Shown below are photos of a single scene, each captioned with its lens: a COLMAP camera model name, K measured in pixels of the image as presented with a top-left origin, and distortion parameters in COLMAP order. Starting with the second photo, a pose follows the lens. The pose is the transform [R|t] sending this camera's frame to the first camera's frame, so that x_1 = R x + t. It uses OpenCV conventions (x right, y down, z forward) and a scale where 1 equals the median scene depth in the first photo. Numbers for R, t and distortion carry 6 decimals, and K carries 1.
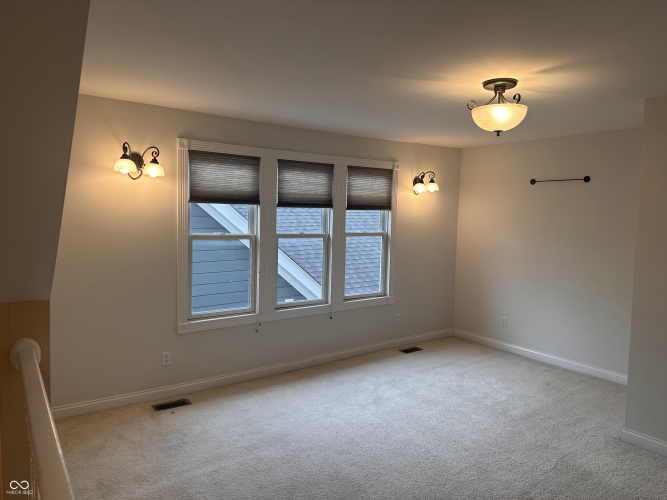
lens RADIAL K [[466.1, 0, 330.8], [0, 466.1, 246.3], [0, 0, 1]] dist [0.104069, -0.165756]
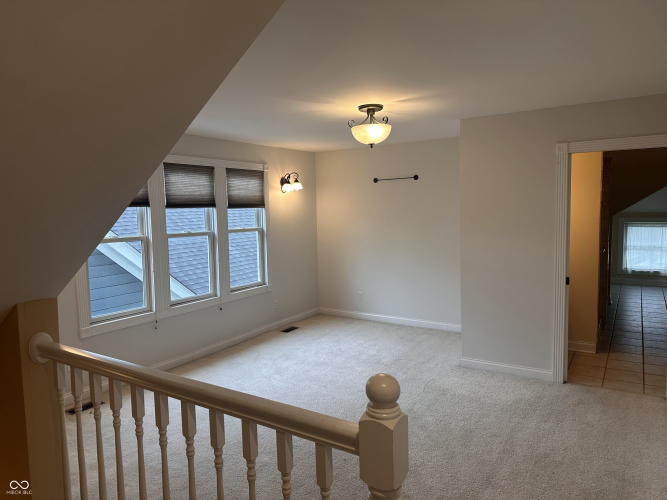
lens RADIAL K [[466.1, 0, 330.8], [0, 466.1, 246.3], [0, 0, 1]] dist [0.104069, -0.165756]
pose [[0.930865, -0.070359, 0.358525, -0.147590], [0.068314, 0.997494, 0.018384, 0.006328], [-0.358920, 0.007380, 0.933339, -0.111484]]
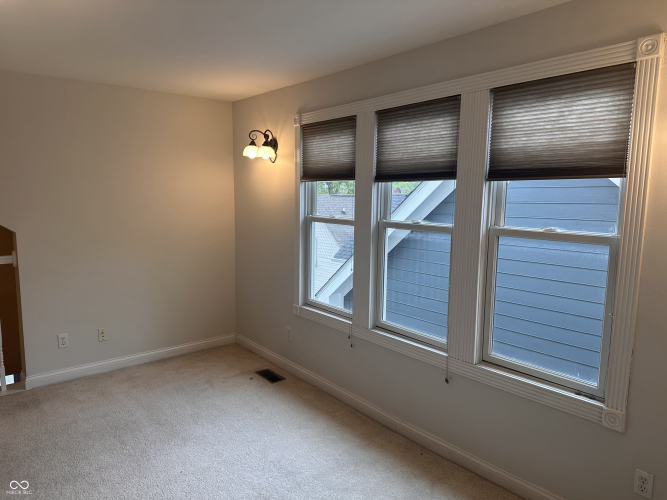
lens RADIAL K [[466.1, 0, 330.8], [0, 466.1, 246.3], [0, 0, 1]] dist [0.104069, -0.165756]
pose [[0.048576, 0.097012, -0.994097, 0.551608], [-0.073783, 0.992901, 0.093290, -0.046743], [0.996091, 0.068815, 0.055389, 0.856779]]
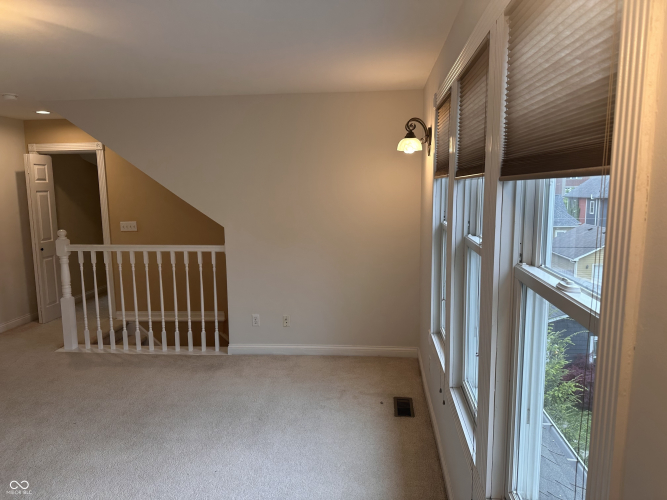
lens RADIAL K [[466.1, 0, 330.8], [0, 466.1, 246.3], [0, 0, 1]] dist [0.104069, -0.165756]
pose [[-0.671756, 0.088322, -0.735489, 0.315231], [-0.049378, 0.985320, 0.163422, -0.085163], [0.739125, 0.146096, -0.657533, 1.169776]]
